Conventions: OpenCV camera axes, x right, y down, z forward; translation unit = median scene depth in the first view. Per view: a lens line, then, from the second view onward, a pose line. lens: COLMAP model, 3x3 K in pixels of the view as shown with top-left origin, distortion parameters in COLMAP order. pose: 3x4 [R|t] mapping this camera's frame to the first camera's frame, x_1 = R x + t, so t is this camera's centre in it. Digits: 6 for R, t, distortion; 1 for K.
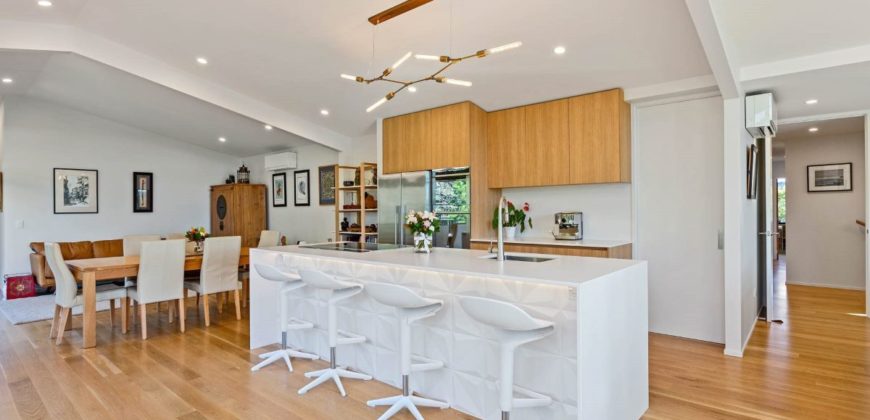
lens RADIAL K [[421.9, 0, 435.0], [0, 421.9, 210.0], [0, 0, 1]] dist [-0.002948, -0.000221]
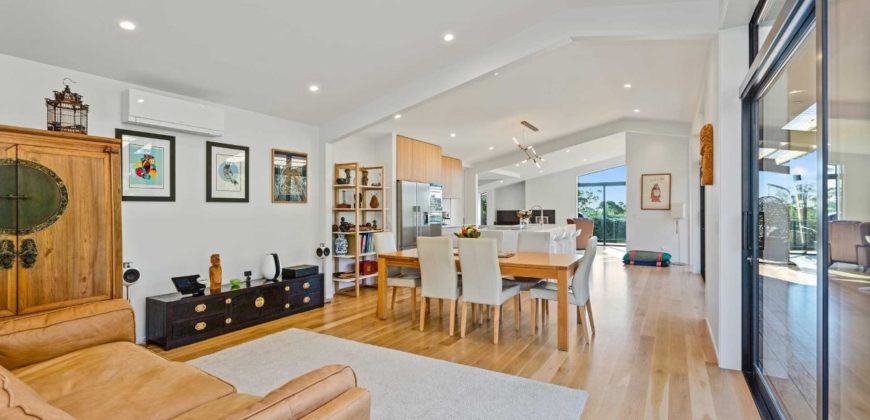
lens RADIAL K [[387.3, 0, 435.0], [0, 387.3, 210.0], [0, 0, 1]] dist [0.001224, -0.000259]
pose [[-0.160540, 0.001678, 0.987028, -1.450647], [-0.000783, 0.999998, -0.001827, 0.003840], [-0.987029, -0.001066, -0.160538, 1.250711]]
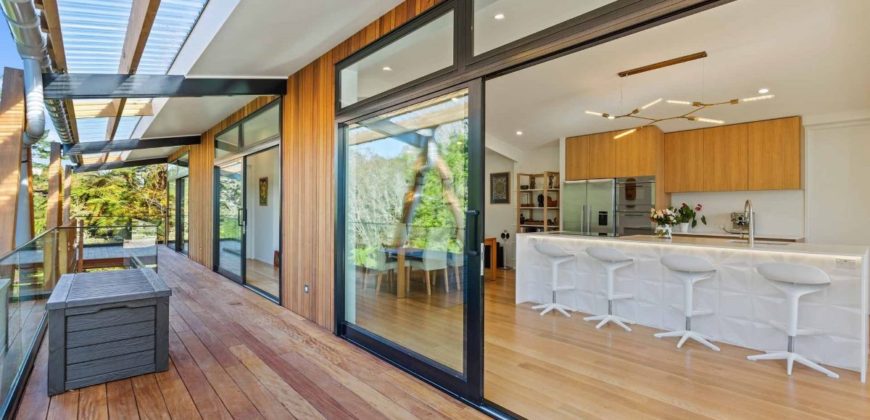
lens RADIAL K [[387.3, 0, 435.0], [0, 387.3, 210.0], [0, 0, 1]] dist [0.001224, -0.000259]
pose [[0.991783, 0.013435, -0.127224, -0.430049], [-0.013010, 0.999907, 0.004167, 0.006451], [0.127269, -0.002478, 0.991865, -0.266977]]
